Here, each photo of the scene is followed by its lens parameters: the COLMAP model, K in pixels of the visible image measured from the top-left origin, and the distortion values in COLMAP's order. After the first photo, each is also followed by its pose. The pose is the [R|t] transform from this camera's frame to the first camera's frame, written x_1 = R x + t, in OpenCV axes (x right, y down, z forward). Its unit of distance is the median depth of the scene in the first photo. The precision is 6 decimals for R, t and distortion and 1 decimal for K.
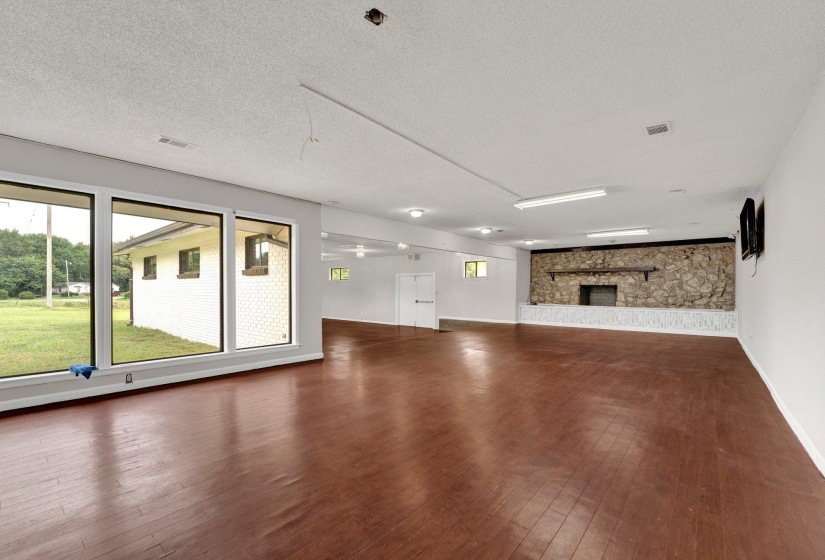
lens RADIAL K [[361.5, 0, 412.5], [0, 361.5, 280.0], [0, 0, 1]] dist [-0.000856, -0.000006]
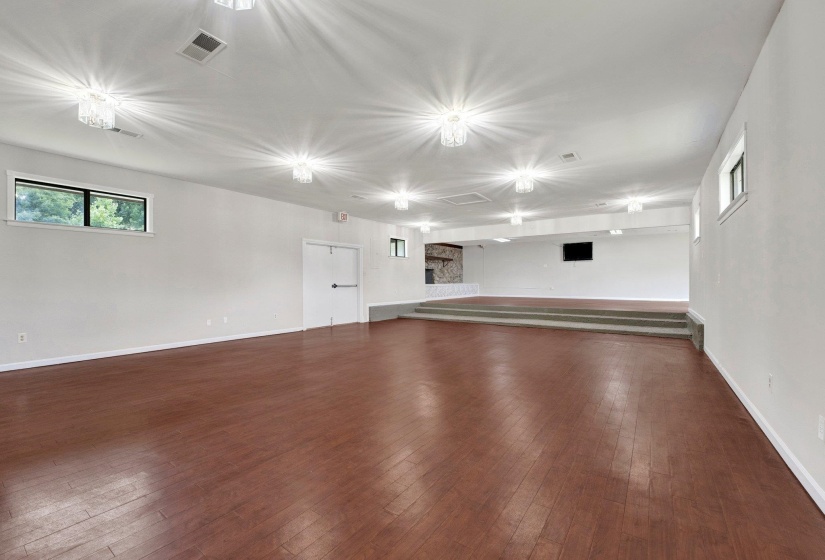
lens RADIAL K [[361.5, 0, 412.5], [0, 361.5, 280.0], [0, 0, 1]] dist [-0.000856, -0.000006]
pose [[-0.093726, 0.003081, 0.995593, -0.785205], [-0.014093, 0.999891, -0.004421, 0.059986], [-0.995498, -0.014445, -0.093673, 1.123205]]
